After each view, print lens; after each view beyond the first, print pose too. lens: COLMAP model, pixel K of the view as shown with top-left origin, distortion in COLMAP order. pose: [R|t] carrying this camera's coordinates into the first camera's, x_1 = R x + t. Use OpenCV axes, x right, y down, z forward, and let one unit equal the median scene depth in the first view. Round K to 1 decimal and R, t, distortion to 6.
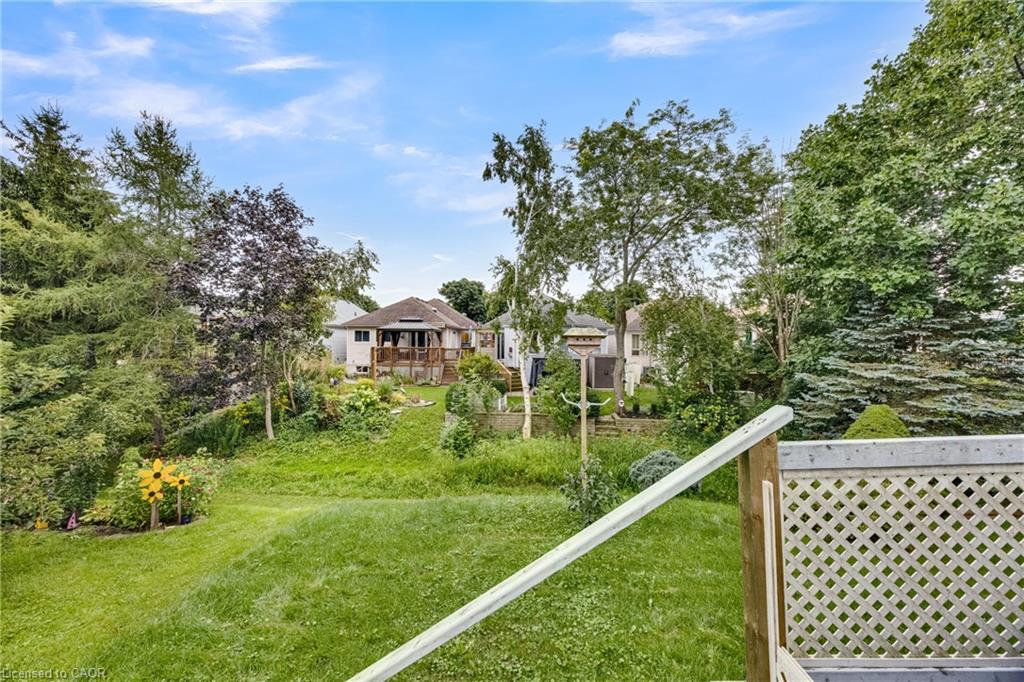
lens RADIAL K [[384.7, 0, 513.8], [0, 384.7, 342.6], [0, 0, 1]] dist [-0.002553, 0.000346]
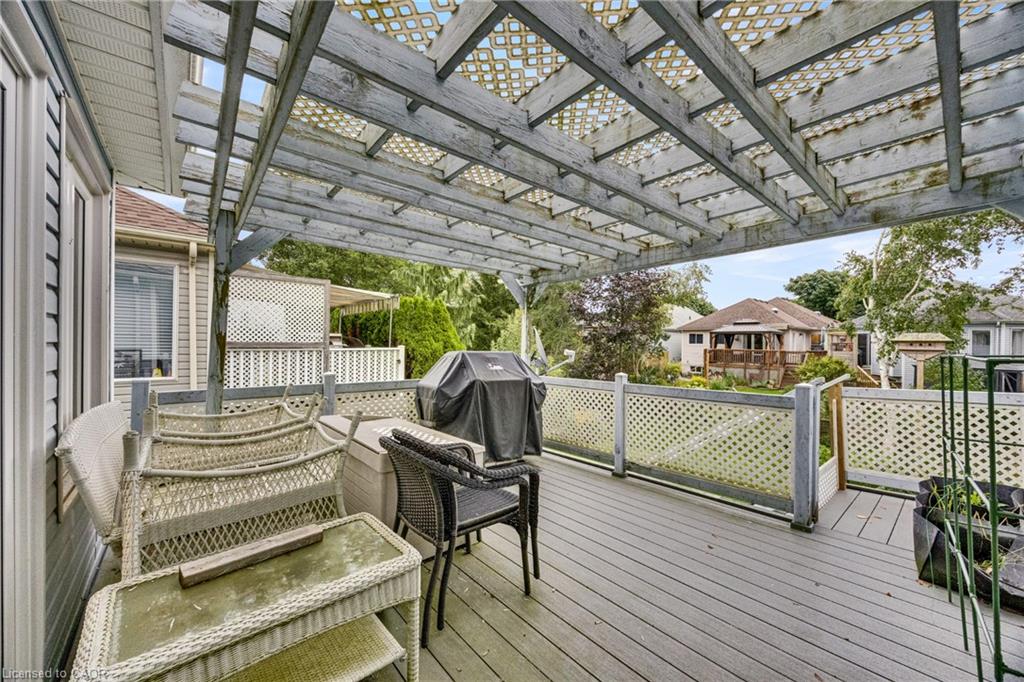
lens RADIAL K [[384.7, 0, 509.8], [0, 384.7, 344.9], [0, 0, 1]] dist [-0.002553, 0.000346]
pose [[0.675181, 0.006964, -0.737619, 0.064150], [-0.005025, 0.999976, 0.004842, -0.002388], [0.737635, 0.000437, 0.675200, -0.150837]]
